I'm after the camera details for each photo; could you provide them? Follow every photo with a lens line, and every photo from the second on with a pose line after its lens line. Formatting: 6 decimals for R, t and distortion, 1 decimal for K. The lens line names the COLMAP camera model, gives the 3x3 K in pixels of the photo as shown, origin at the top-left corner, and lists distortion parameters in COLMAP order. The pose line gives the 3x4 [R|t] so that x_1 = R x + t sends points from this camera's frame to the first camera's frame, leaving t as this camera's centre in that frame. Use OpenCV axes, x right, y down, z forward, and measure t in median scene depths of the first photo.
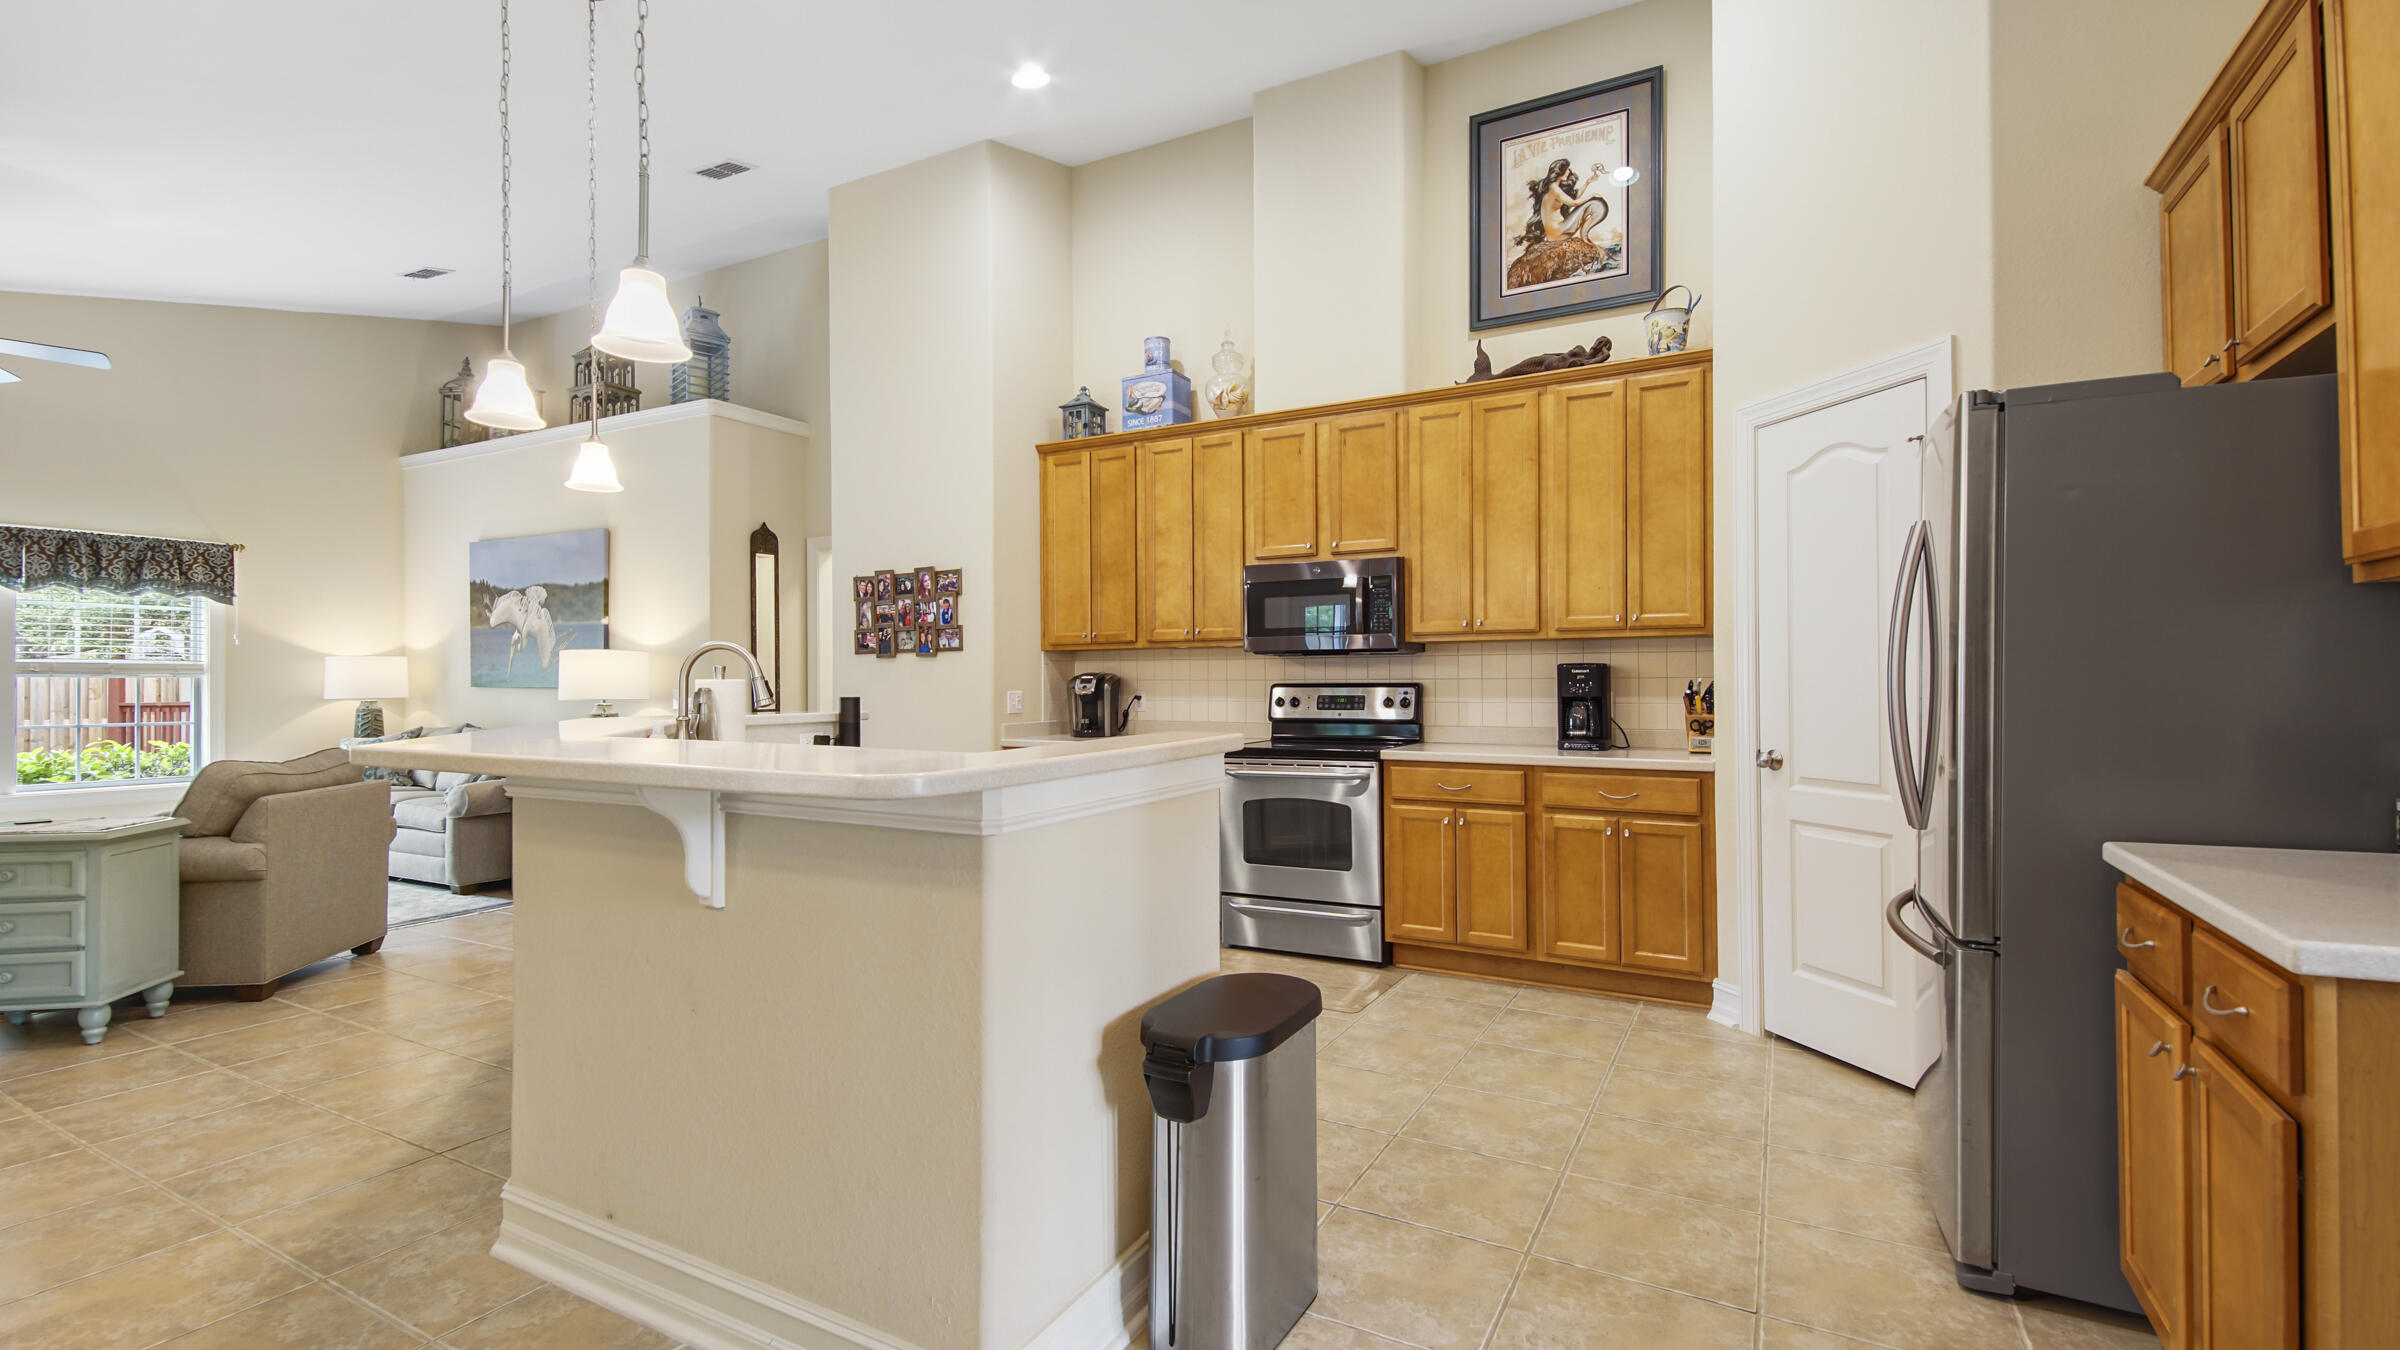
lens RADIAL K [[1064.3, 0, 1180.5], [0, 1064.3, 666.1], [0, 0, 1]] dist [0.045585, -0.024890]
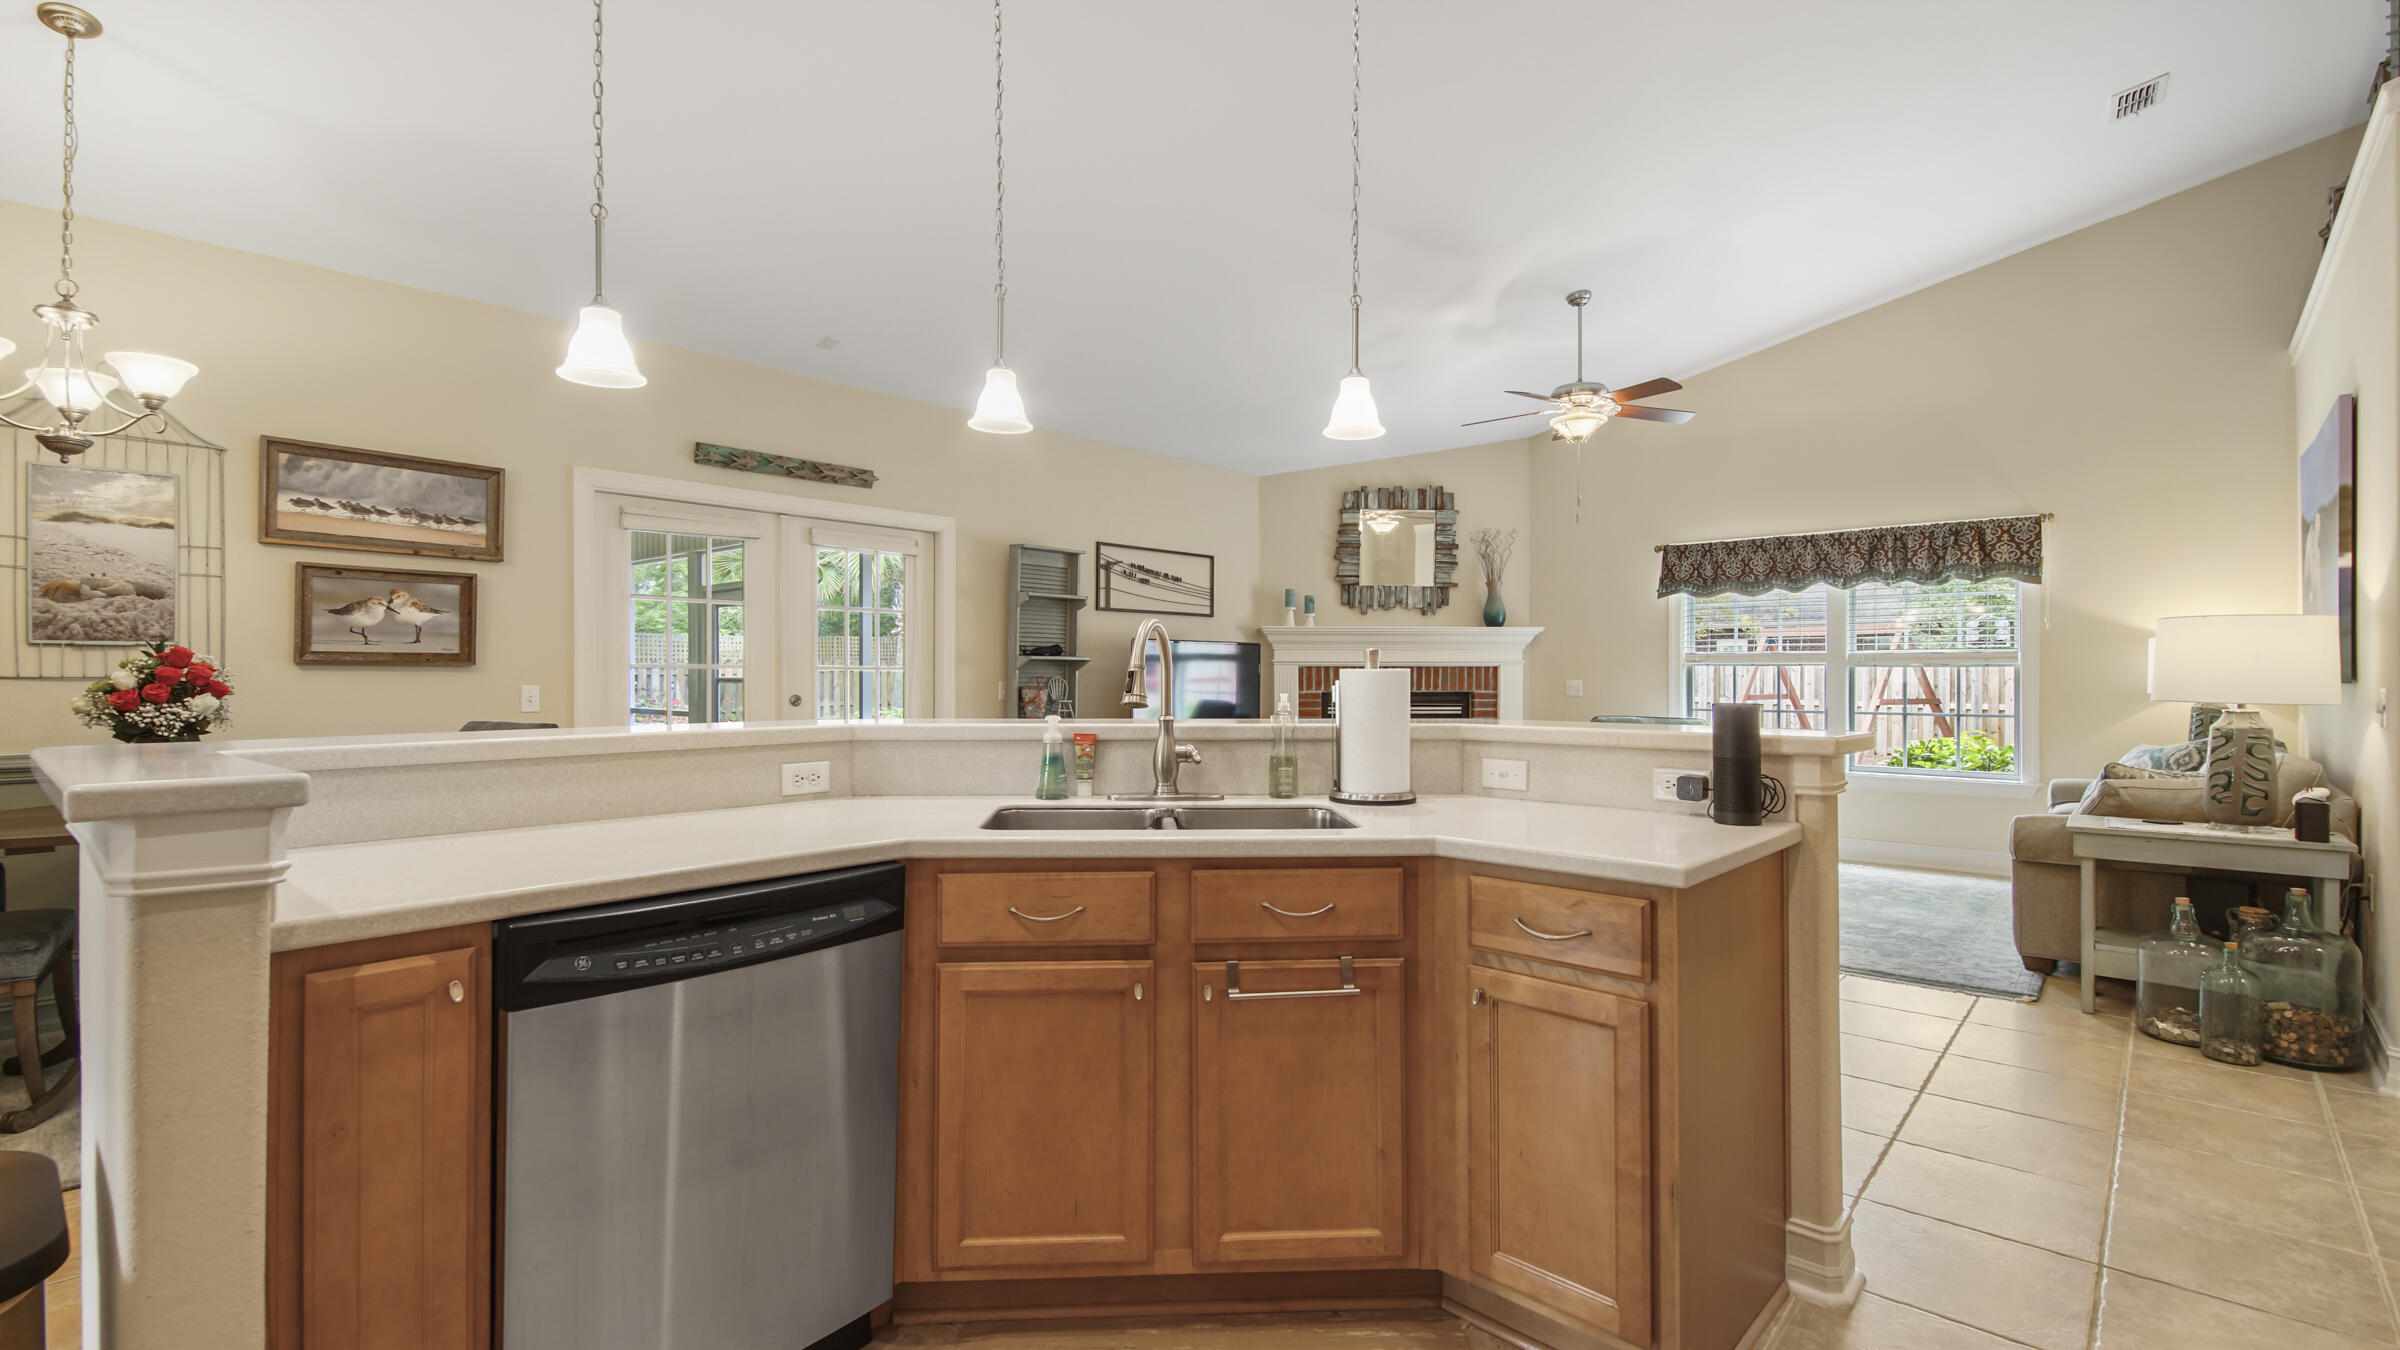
lens RADIAL K [[1058.8, 0, 1189.2], [0, 1058.8, 680.8], [0, 0, 1]] dist [0.039634, -0.020699]
pose [[-0.225221, 0.008282, -0.974272, 0.166511], [0.014343, 0.999884, 0.005184, 0.009800], [0.974202, -0.012807, -0.225314, 0.669830]]
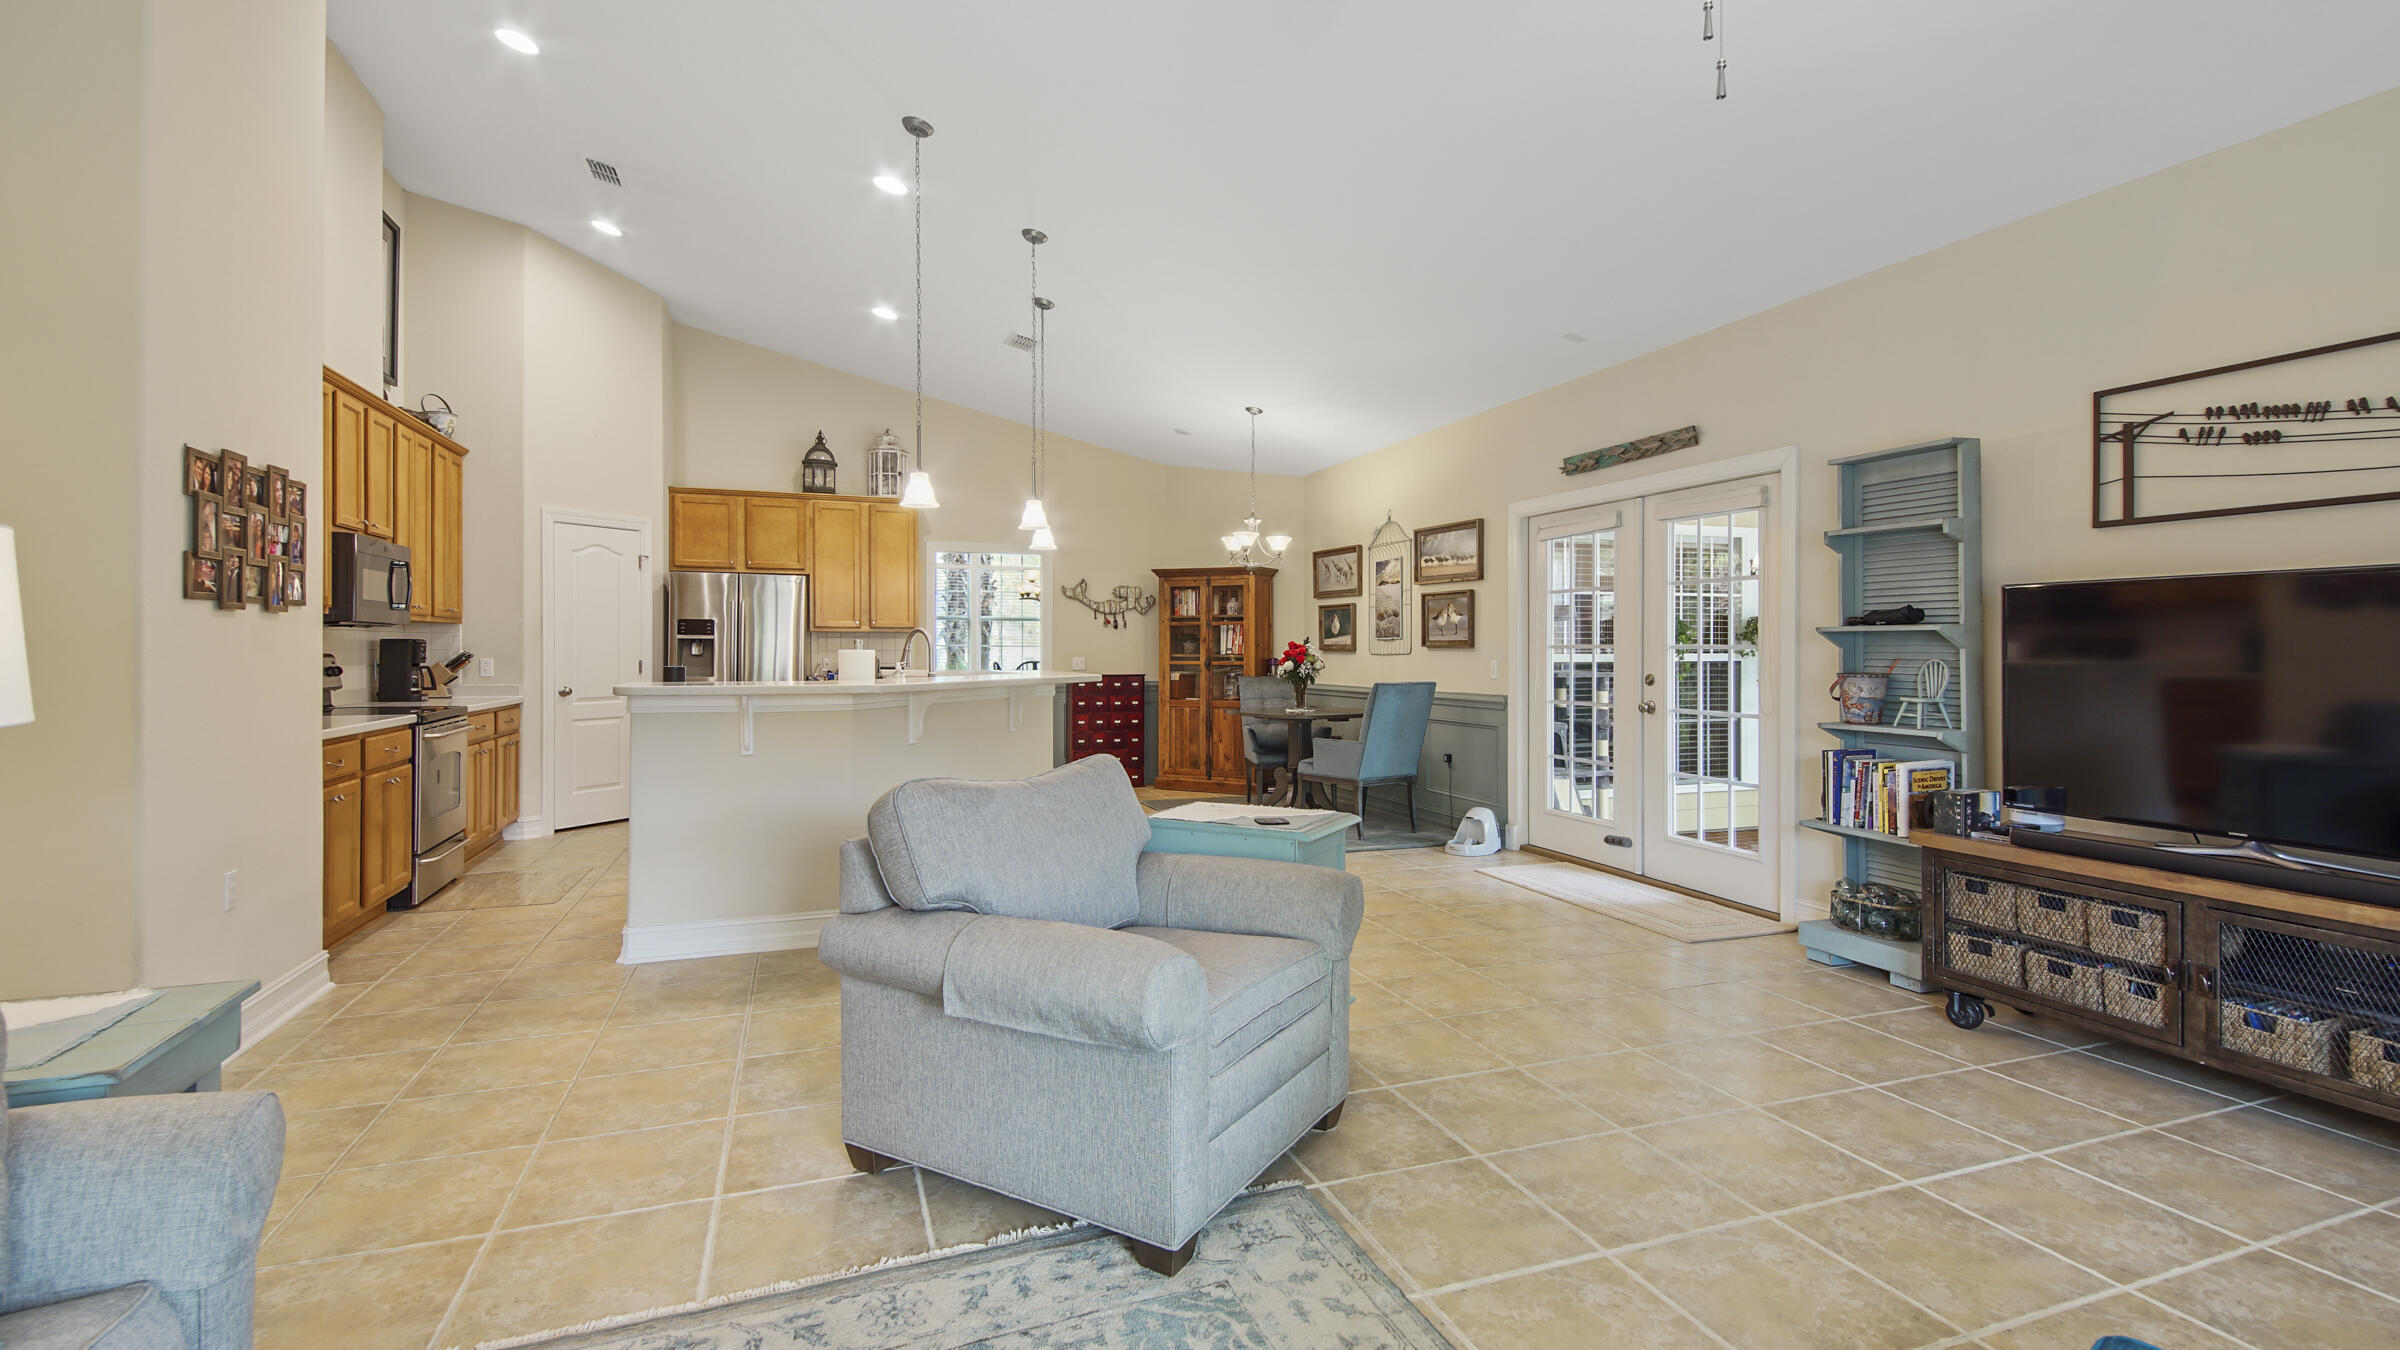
lens RADIAL K [[1051.1, 0, 1188.2], [0, 1051.1, 643.8], [0, 0, 1]] dist [0.016043, -0.000147]
pose [[-0.757320, 0.006448, 0.653012, -1.035025], [-0.008028, 0.999784, -0.019183, 0.016917], [-0.652995, -0.019770, -0.757104, 1.116335]]
